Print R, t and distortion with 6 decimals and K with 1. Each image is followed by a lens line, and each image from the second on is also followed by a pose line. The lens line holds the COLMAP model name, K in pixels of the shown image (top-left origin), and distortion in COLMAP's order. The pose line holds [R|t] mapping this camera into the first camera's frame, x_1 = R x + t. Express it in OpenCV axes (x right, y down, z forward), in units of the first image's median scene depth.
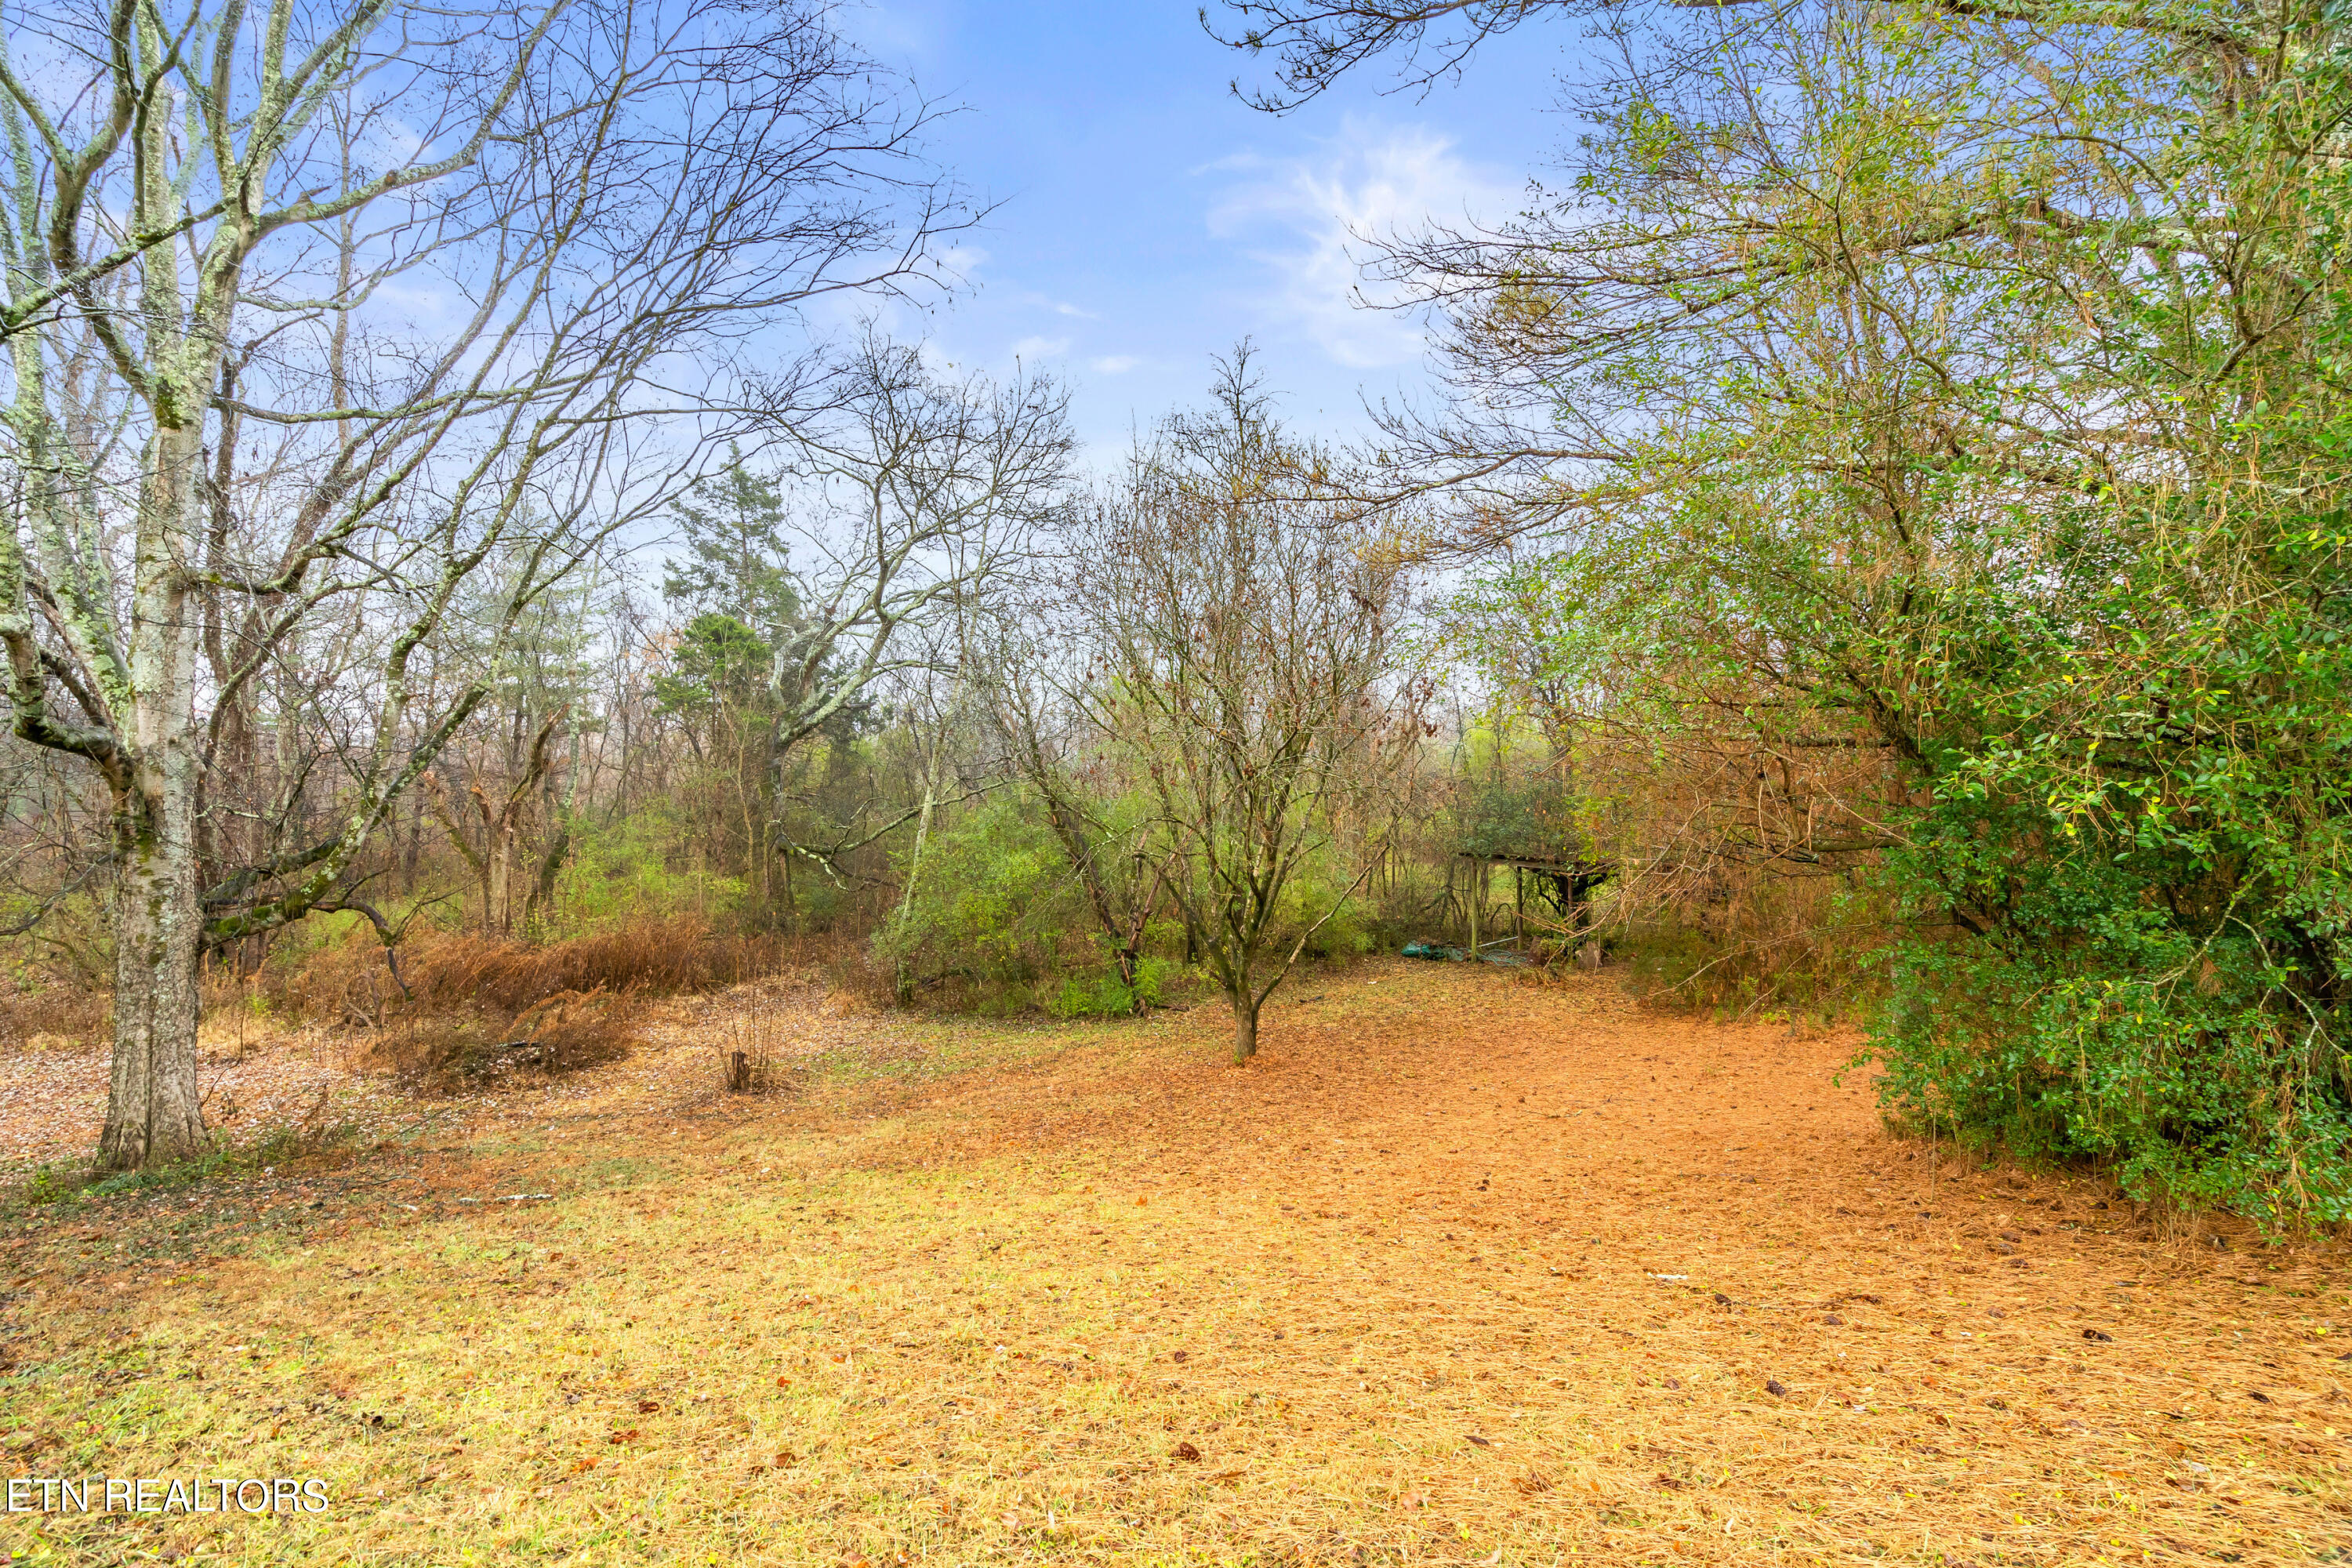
lens RADIAL K [[1072.1, 0, 1182.5], [0, 1072.1, 782.6], [0, 0, 1]] dist [-0.000342, 0.000269]
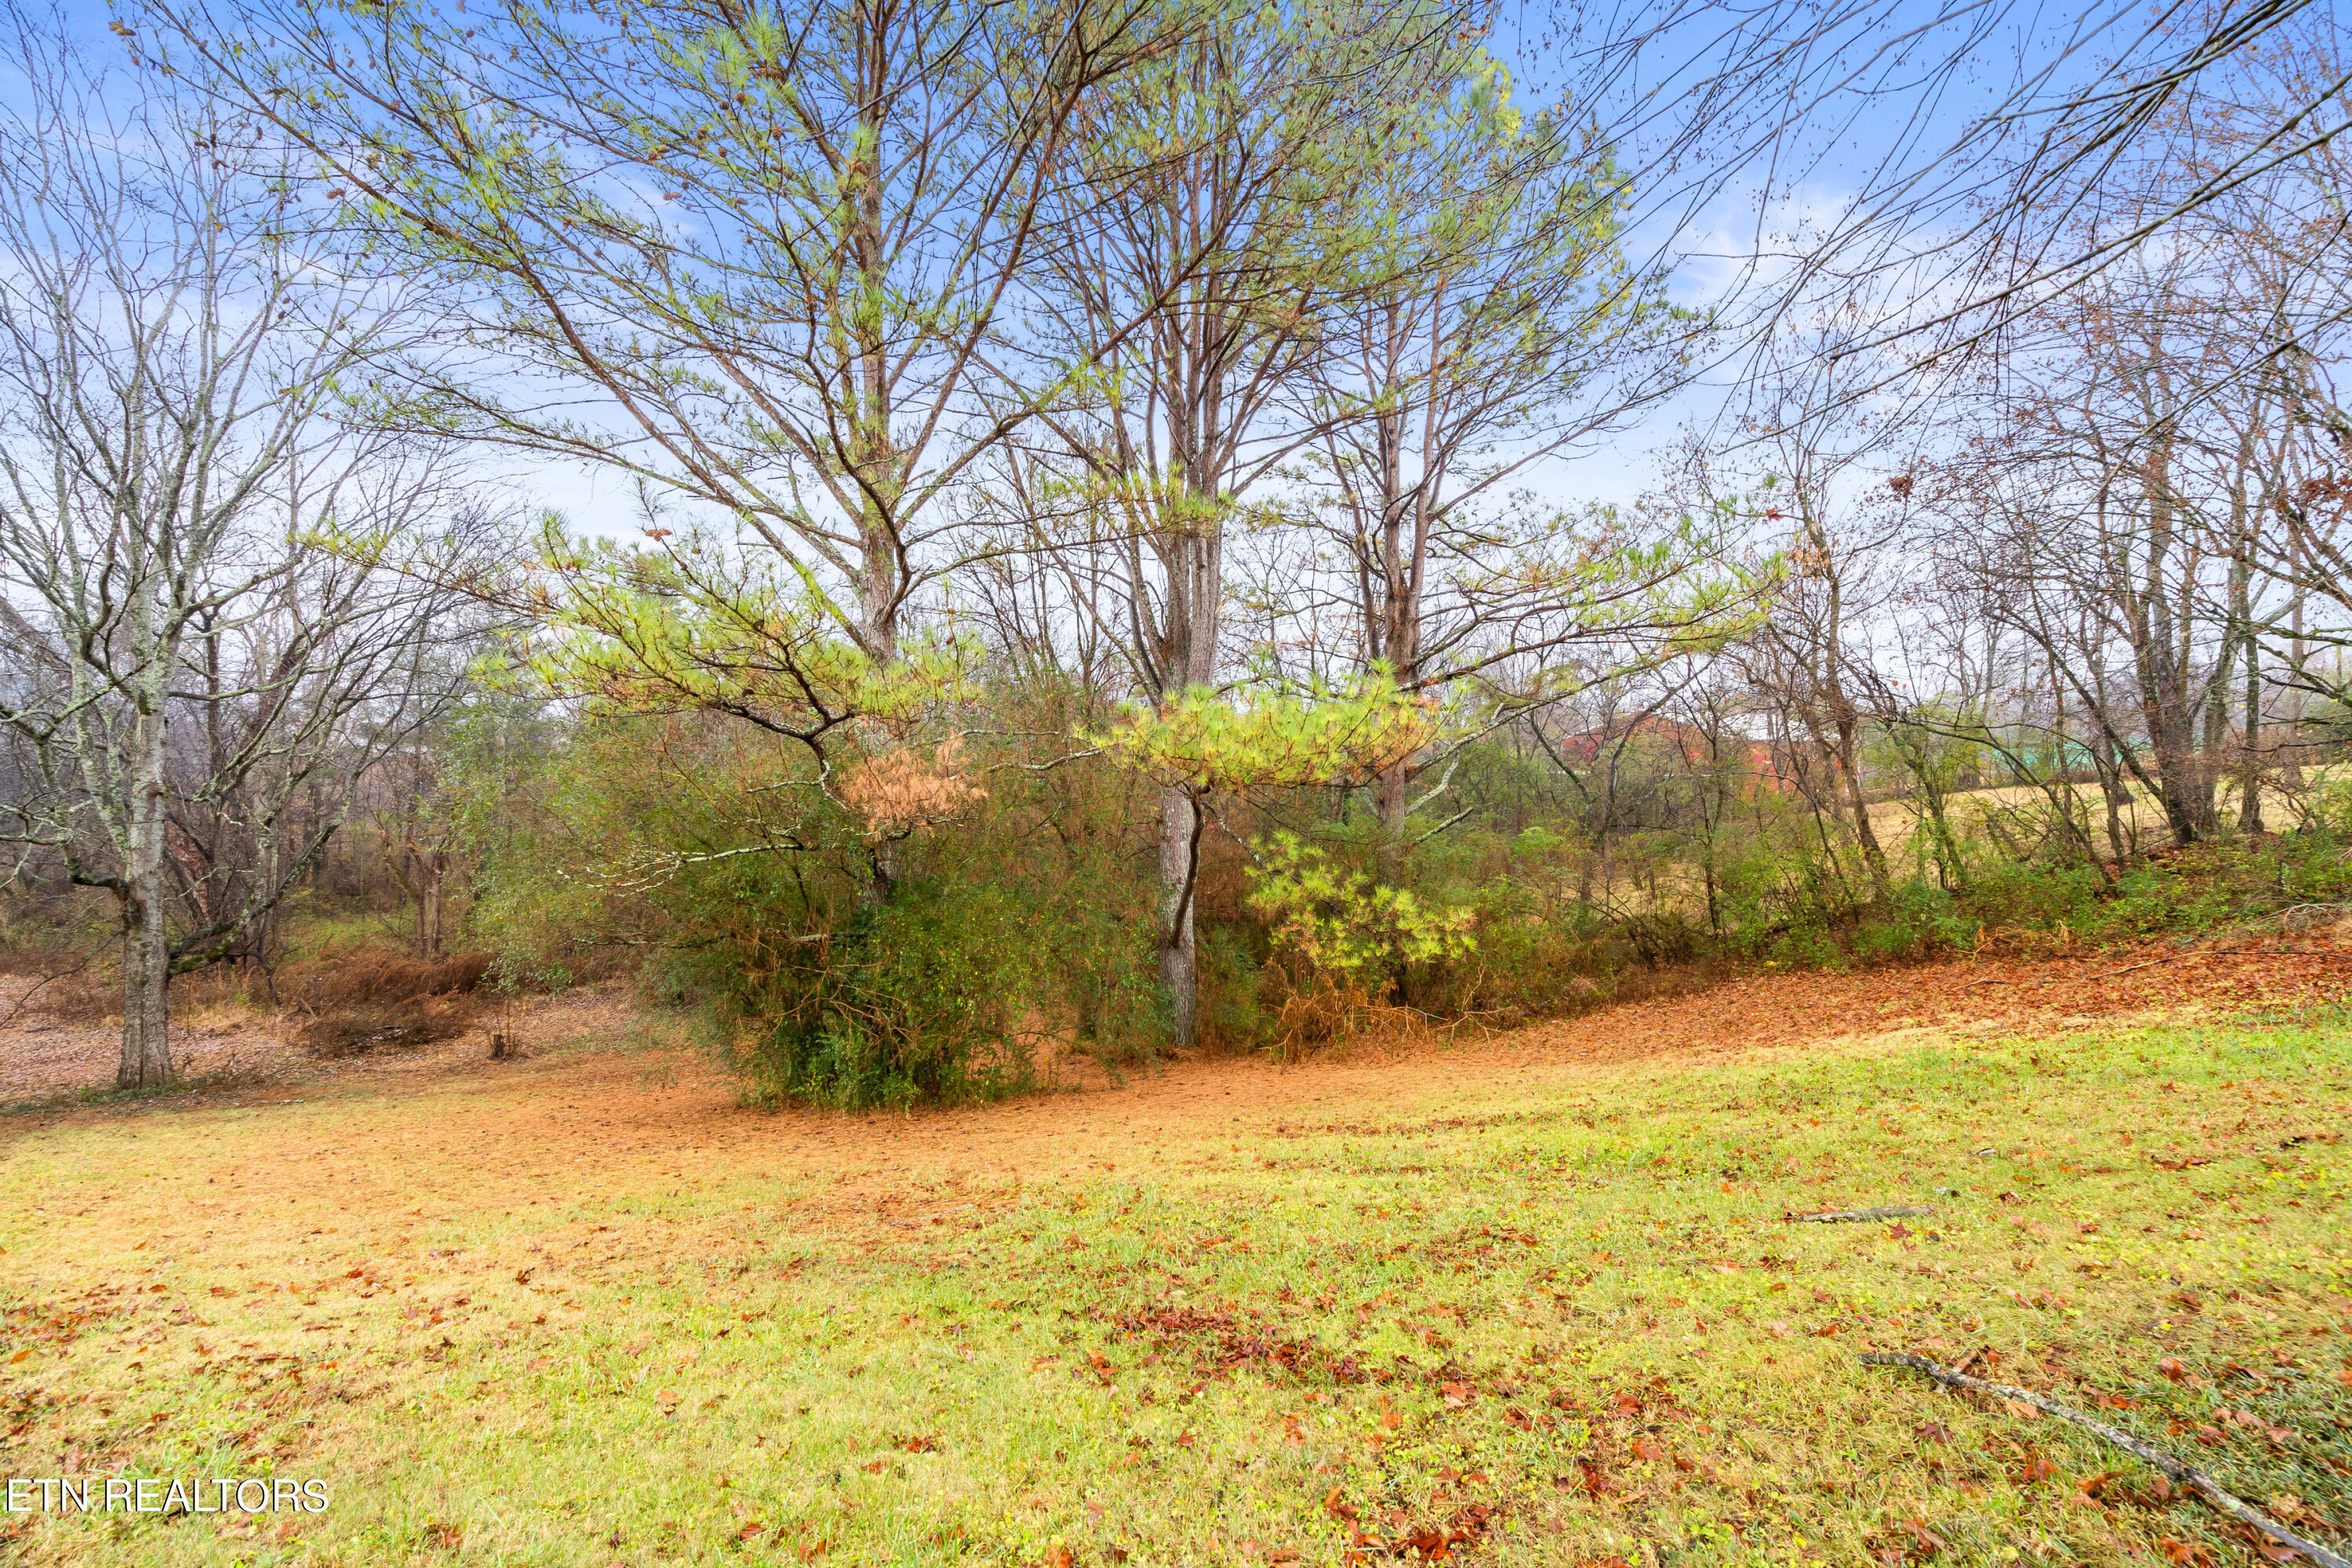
lens RADIAL K [[1072.1, 0, 1169.5], [0, 1072.1, 784.5], [0, 0, 1]] dist [-0.000342, 0.000269]
pose [[0.998042, 0.002764, -0.062487, 1.016269], [-0.001875, 0.999896, 0.014276, -0.226285], [0.062520, -0.014131, 0.997944, -0.818124]]
